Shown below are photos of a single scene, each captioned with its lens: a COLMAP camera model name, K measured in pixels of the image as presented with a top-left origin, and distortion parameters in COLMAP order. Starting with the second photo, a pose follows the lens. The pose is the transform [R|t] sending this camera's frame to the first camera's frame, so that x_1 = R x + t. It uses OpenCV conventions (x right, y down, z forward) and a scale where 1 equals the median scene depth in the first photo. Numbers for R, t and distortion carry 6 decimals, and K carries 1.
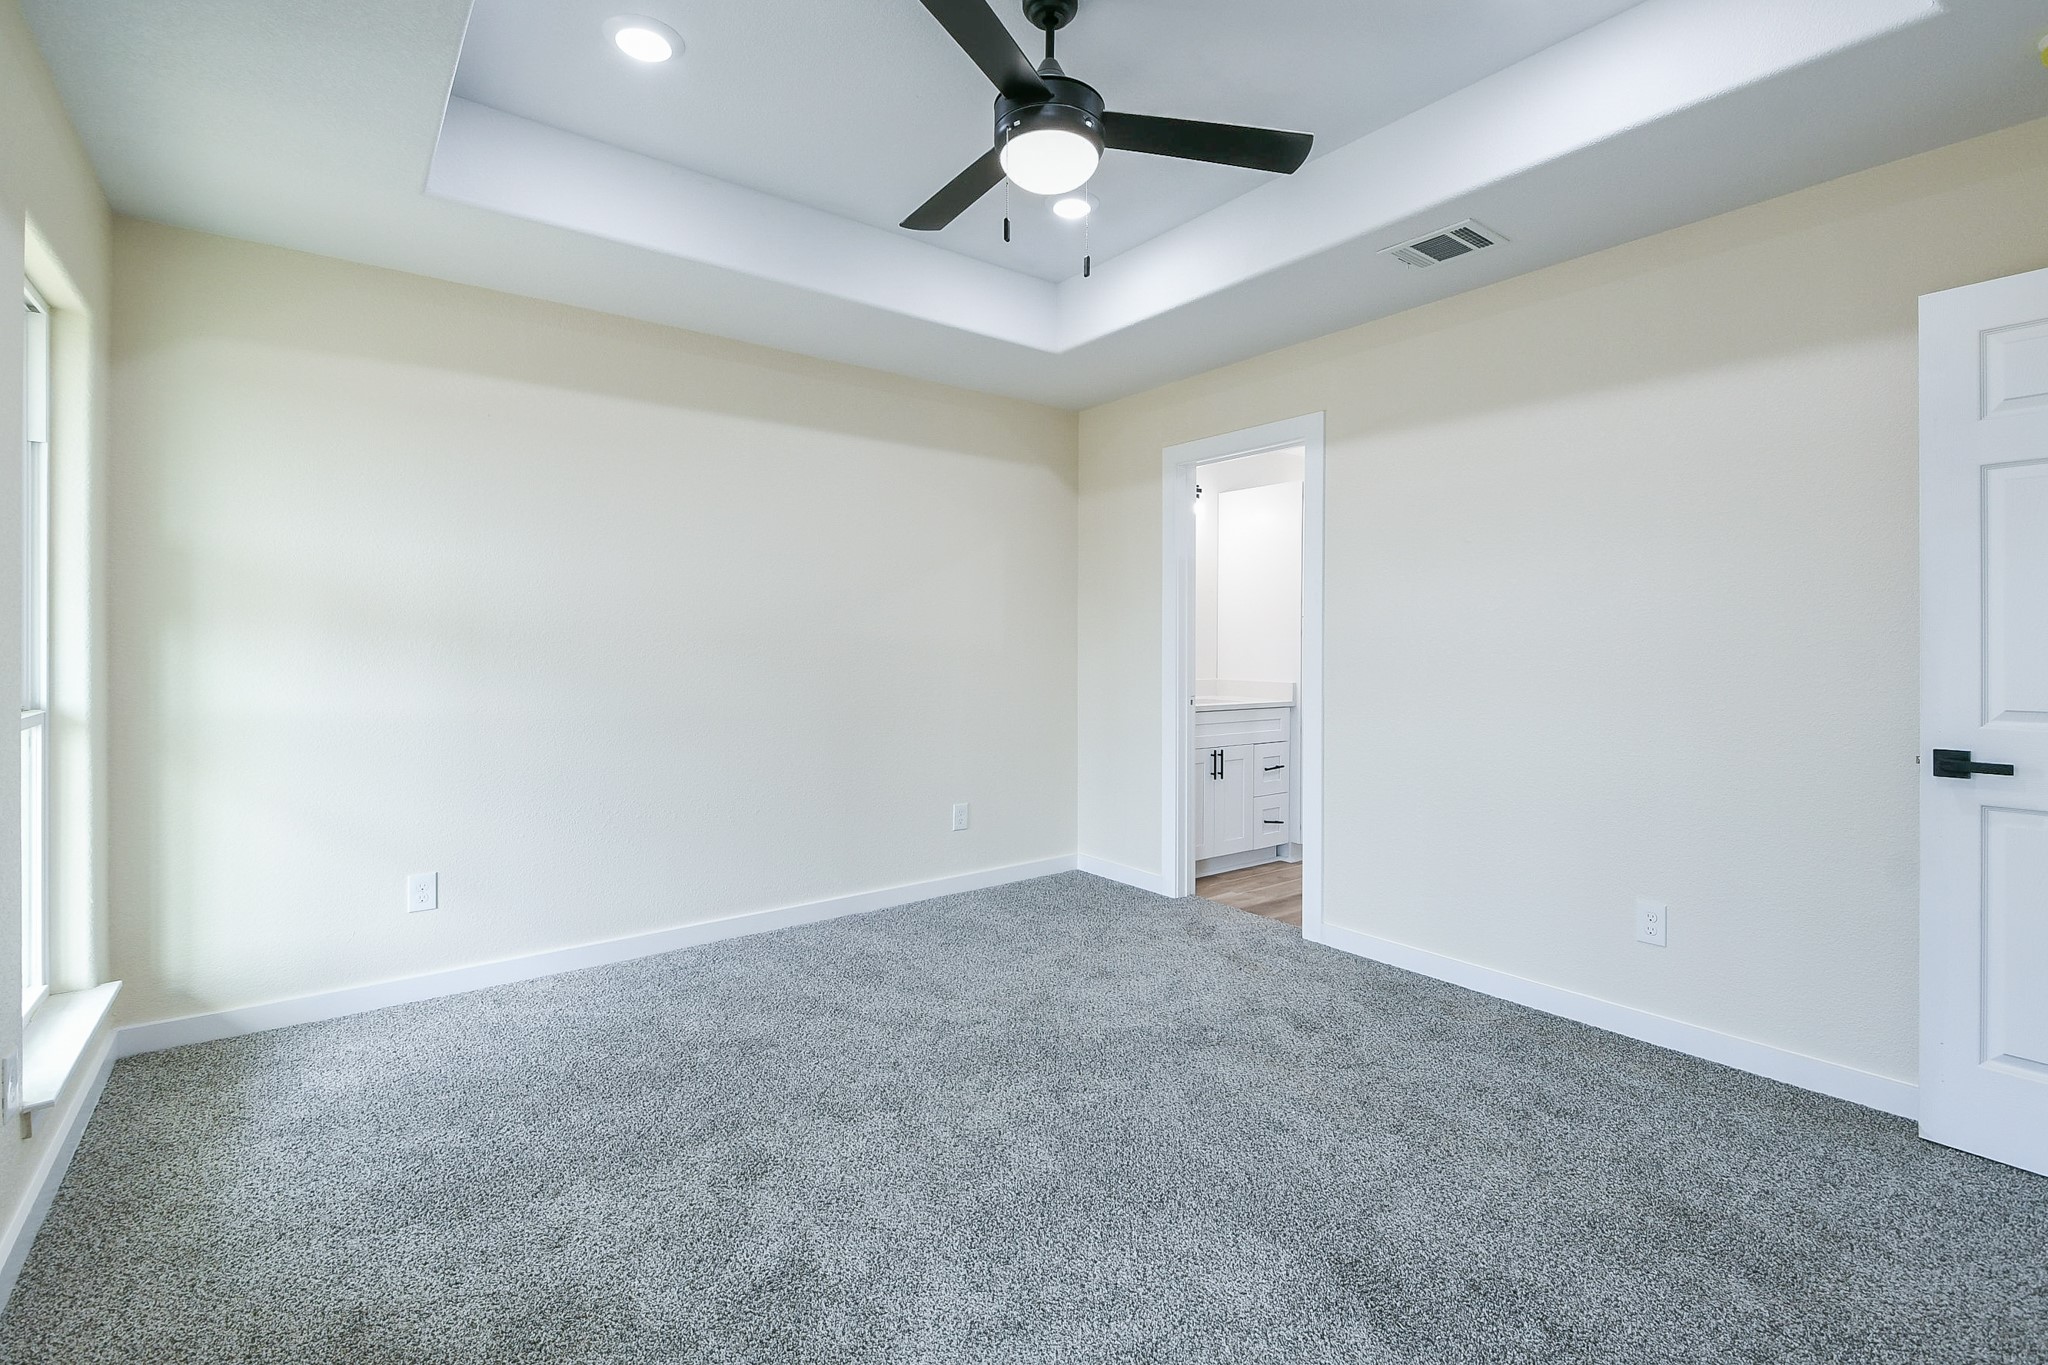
lens RADIAL K [[903.1, 0, 1083.7], [0, 903.1, 645.6], [0, 0, 1]] dist [0.025730, -0.020162]
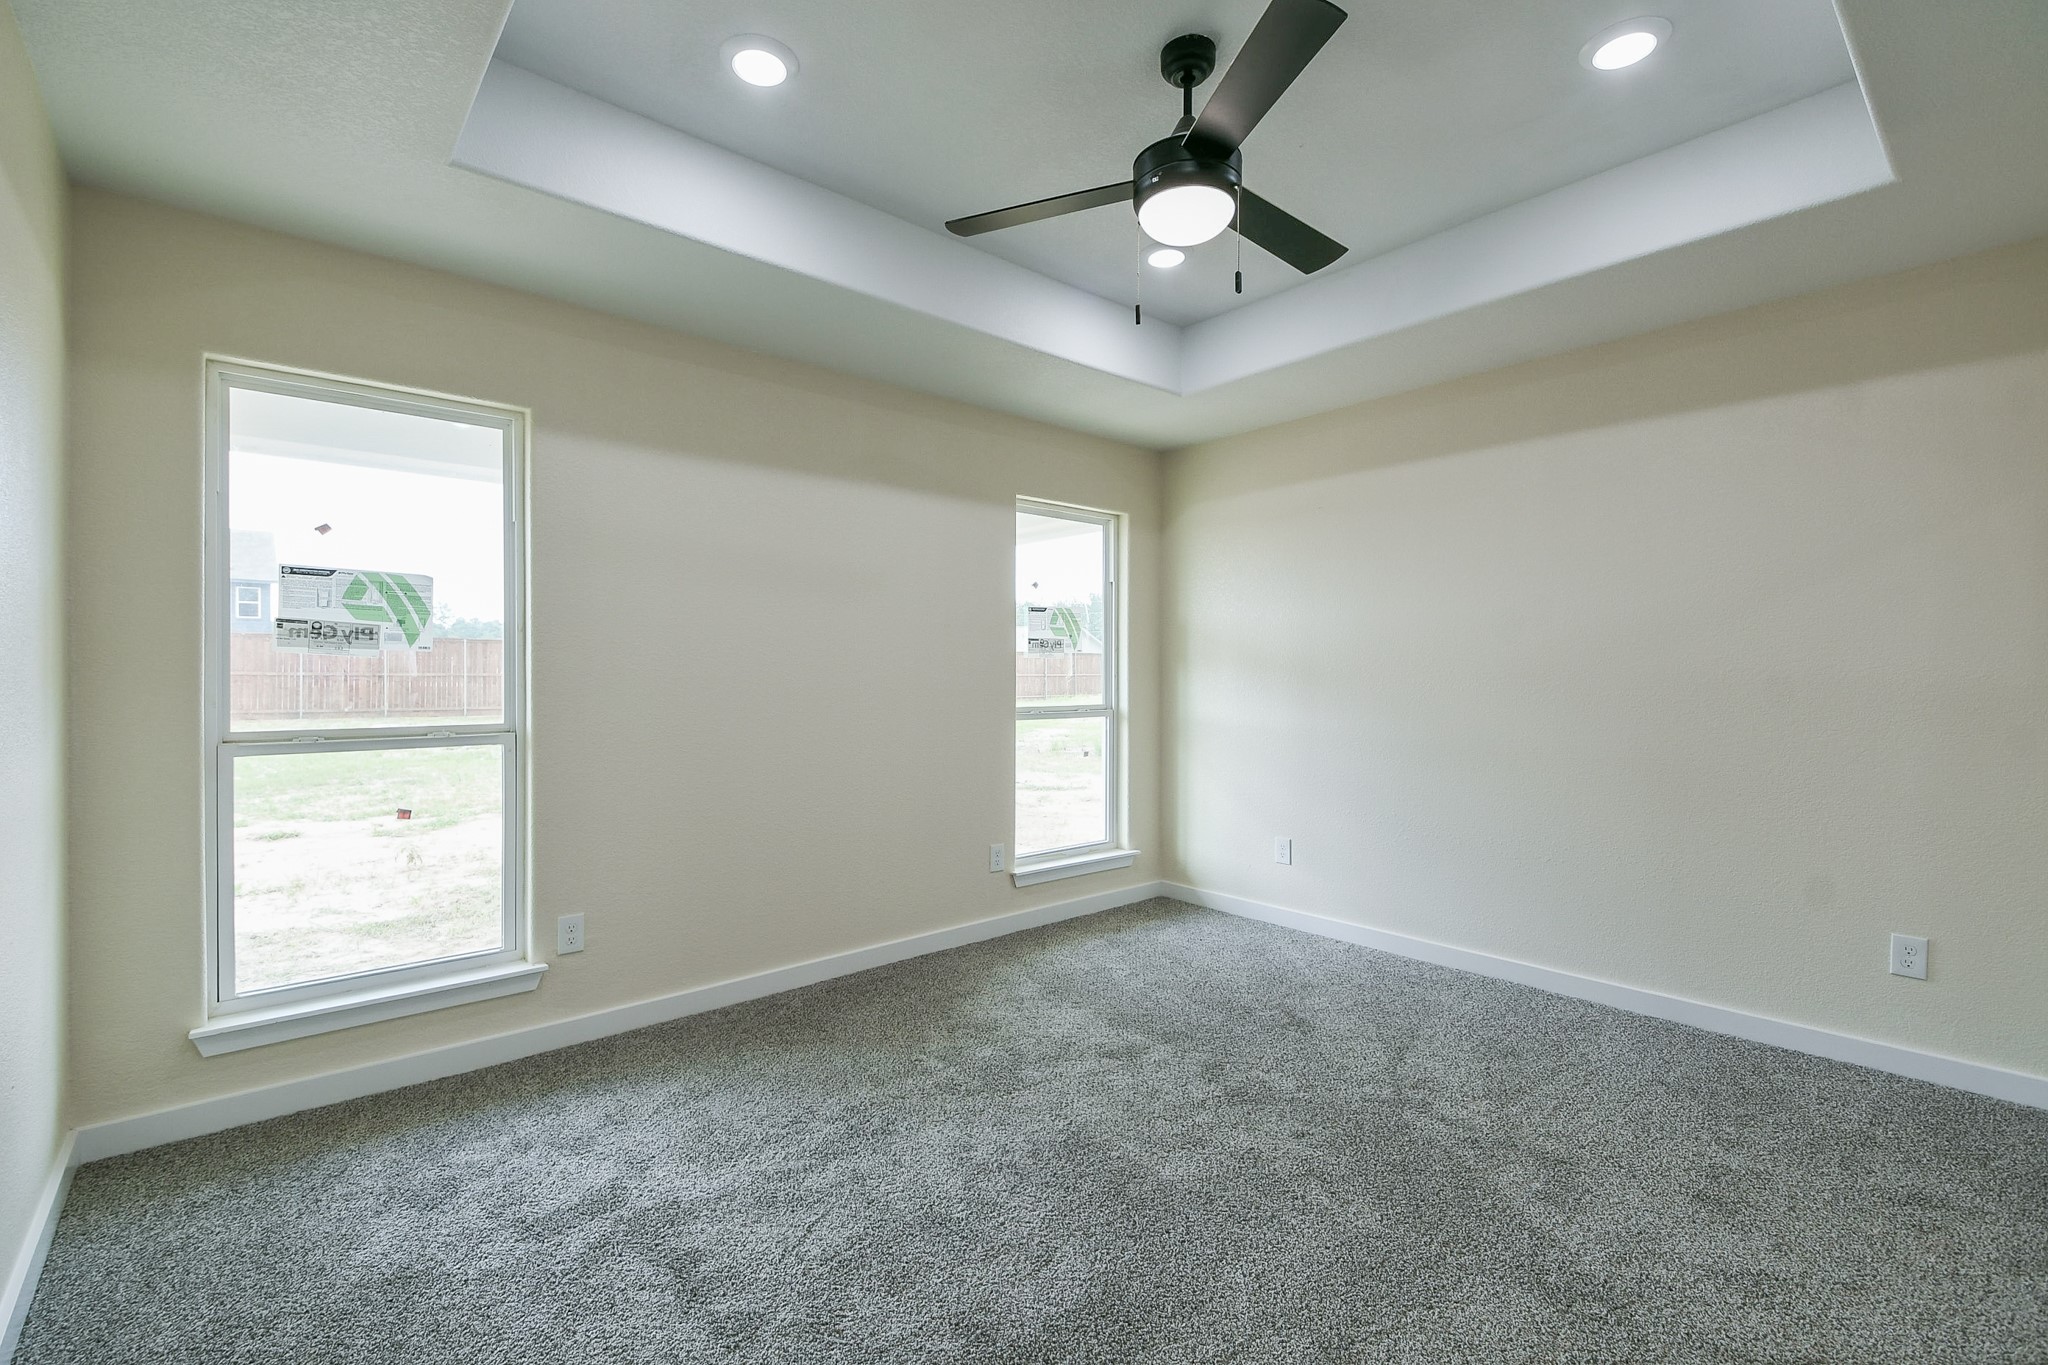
lens RADIAL K [[904.5, 0, 1007.4], [0, 904.5, 679.1], [0, 0, 1]] dist [0.006802, -0.019728]
pose [[0.013035, 0.003674, -0.999908, 0.662257], [-0.001144, 0.999993, 0.003660, -0.004672], [0.999914, 0.001096, 0.013039, 0.520192]]
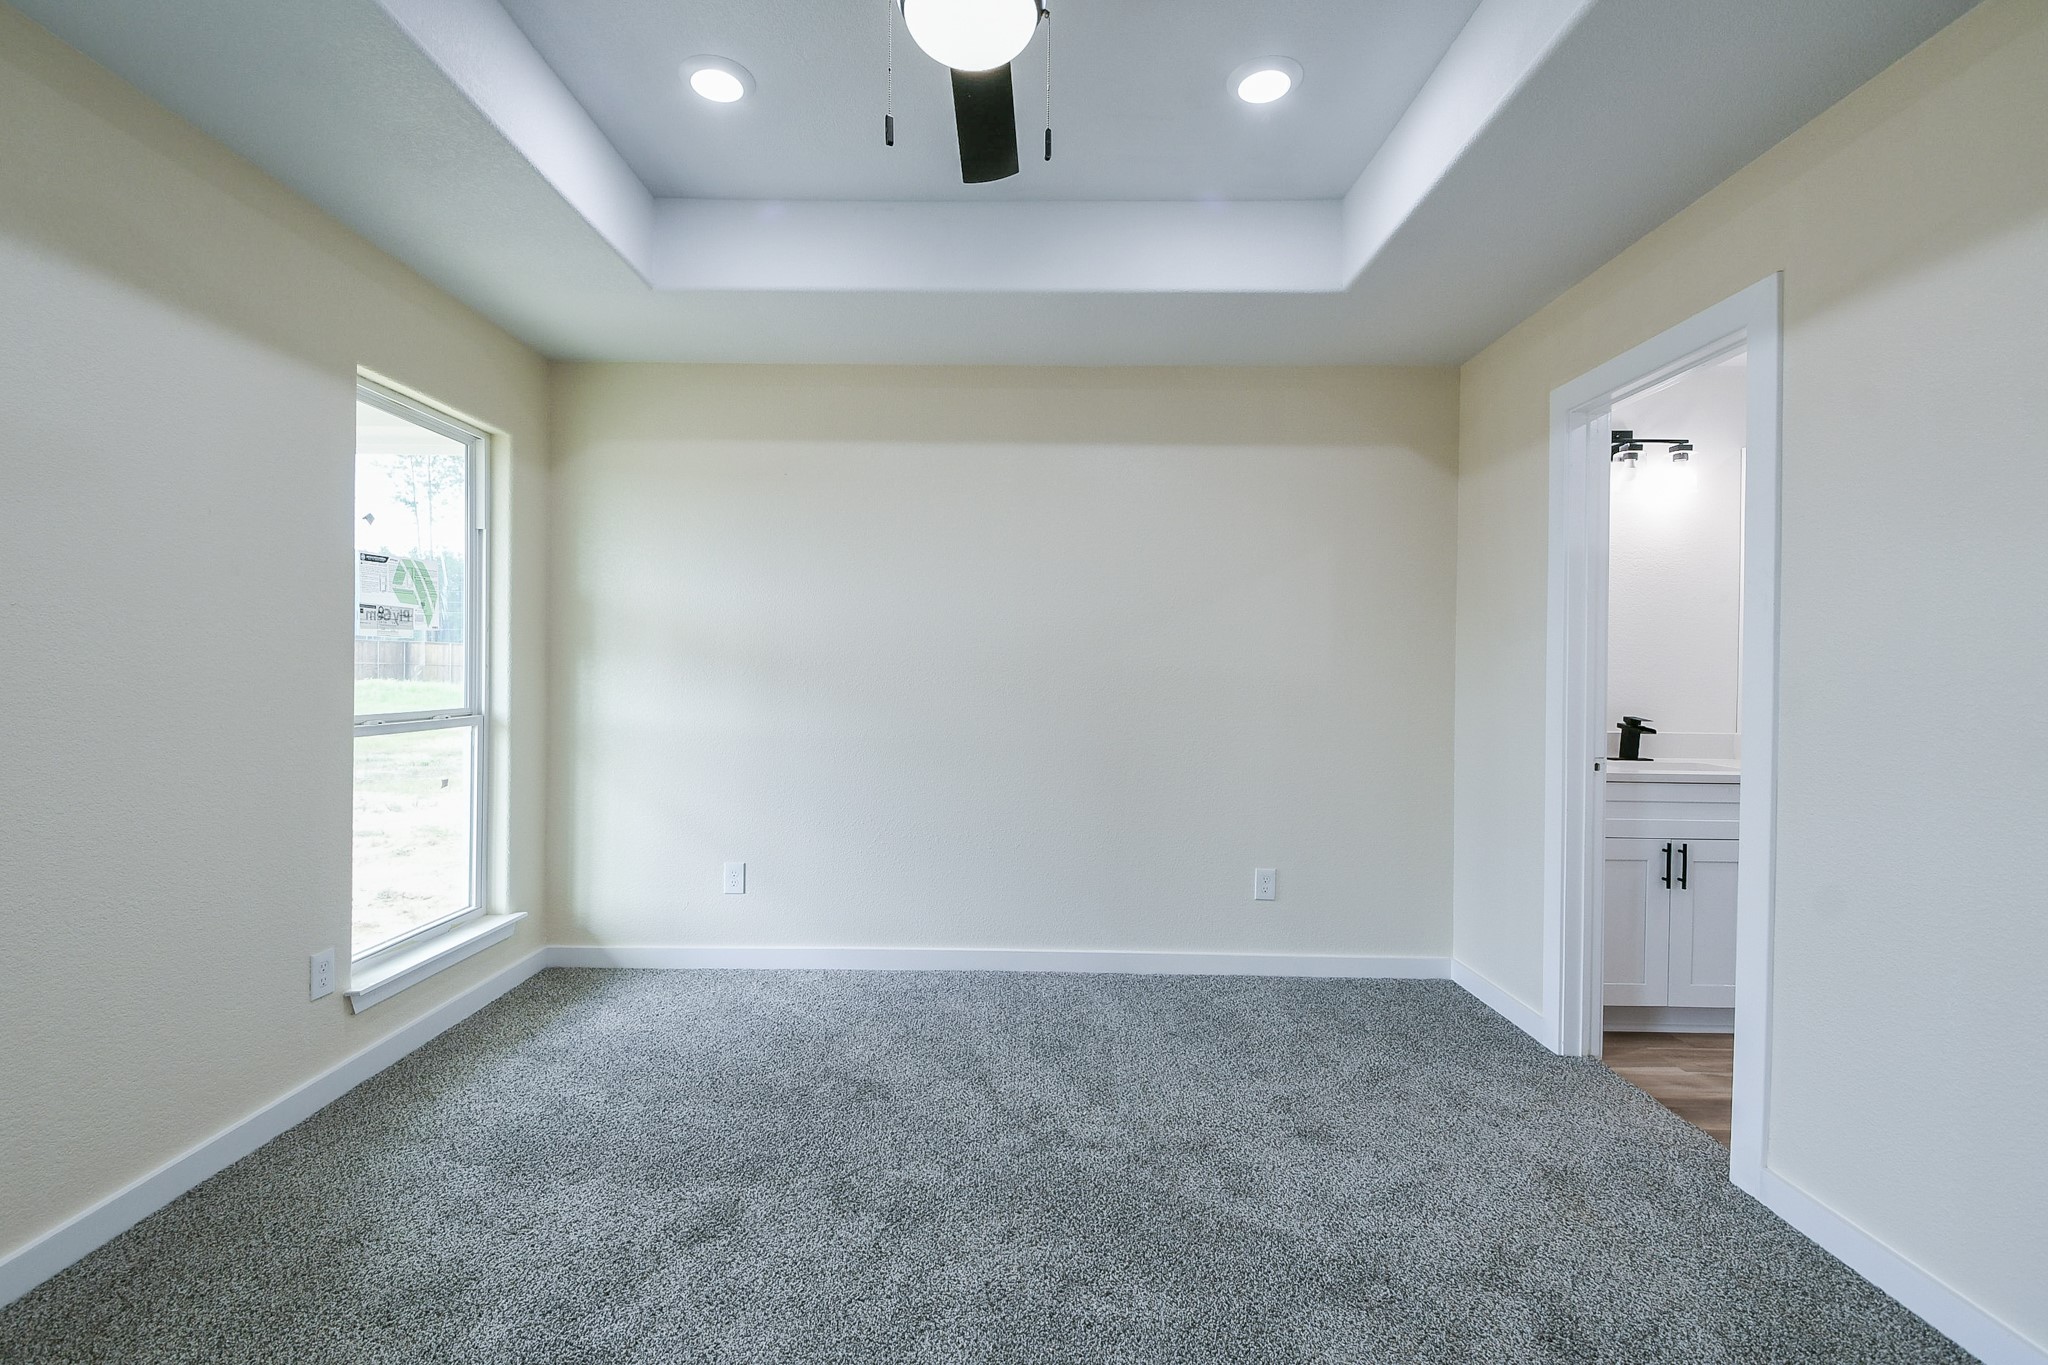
lens RADIAL K [[903.1, 0, 1028.3], [0, 903.1, 677.8], [0, 0, 1]] dist [0.043054, -0.038825]
pose [[0.772781, 0.010842, -0.634580, 0.314221], [-0.010040, 0.999938, 0.004857, -0.002720], [0.634594, 0.002618, 0.772842, 0.305434]]
